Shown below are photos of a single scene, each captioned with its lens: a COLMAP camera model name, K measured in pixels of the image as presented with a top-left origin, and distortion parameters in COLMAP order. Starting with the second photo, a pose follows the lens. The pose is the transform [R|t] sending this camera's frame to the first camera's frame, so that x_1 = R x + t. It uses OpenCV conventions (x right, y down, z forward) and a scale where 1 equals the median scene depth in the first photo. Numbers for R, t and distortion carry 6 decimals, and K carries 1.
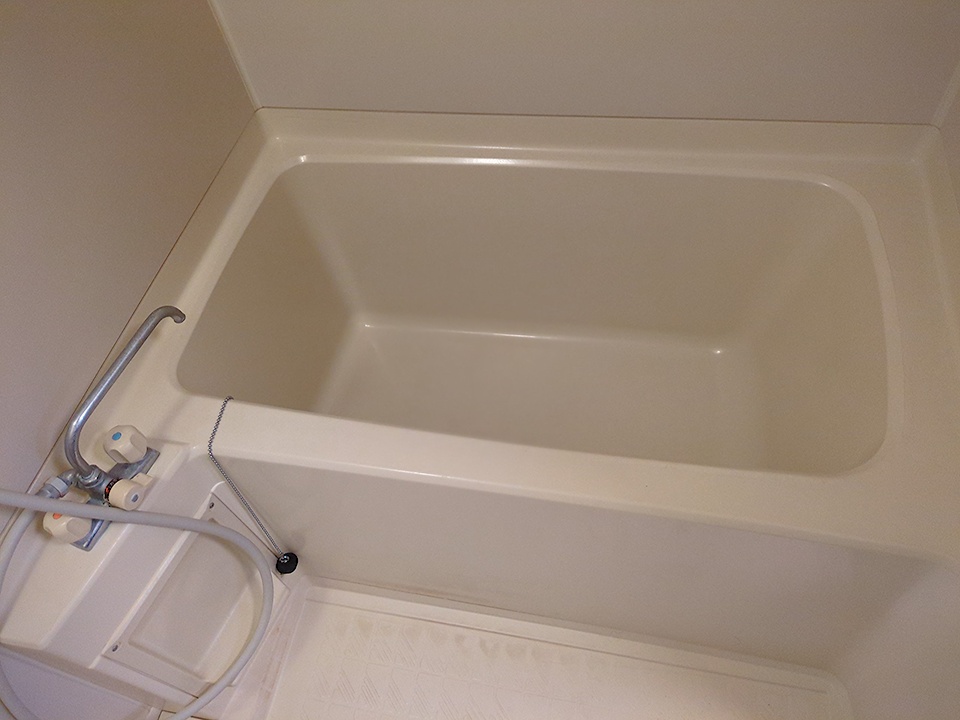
lens RADIAL K [[707.3, 0, 480.0], [0, 707.3, 360.0], [0, 0, 1]] dist [0.076214, -0.111348]
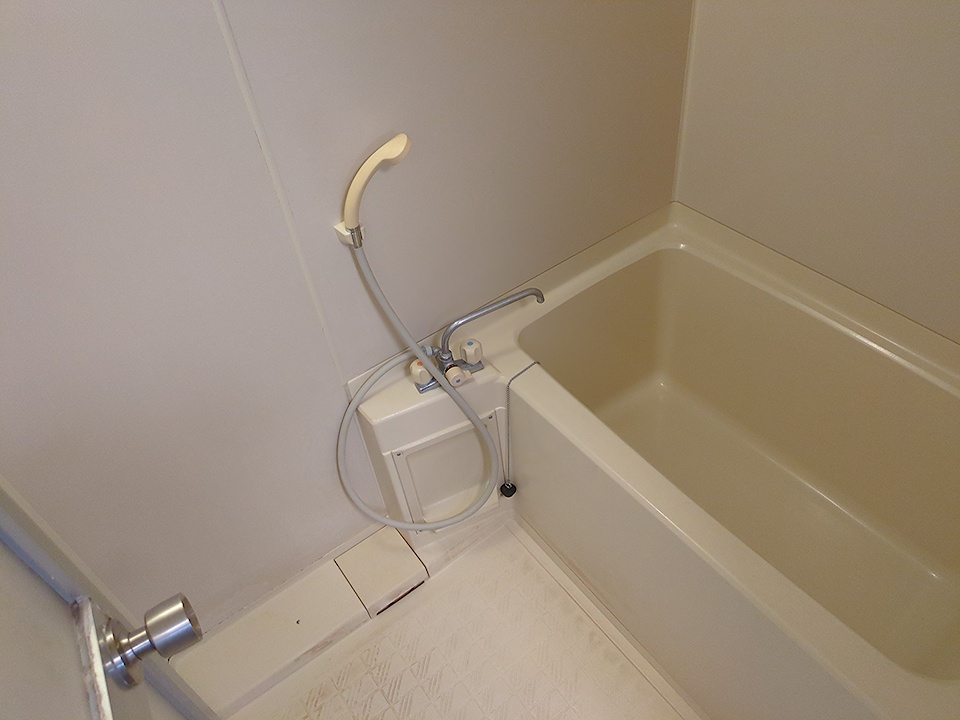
lens RADIAL K [[721.1, 0, 480.0], [0, 721.1, 360.0], [0, 0, 1]] dist [0.017014, 0.002069]
pose [[0.744197, 0.497318, -0.445921, 0.232690], [-0.536728, 0.842608, 0.043983, 0.050418], [0.397610, 0.206606, 0.893991, -0.402472]]
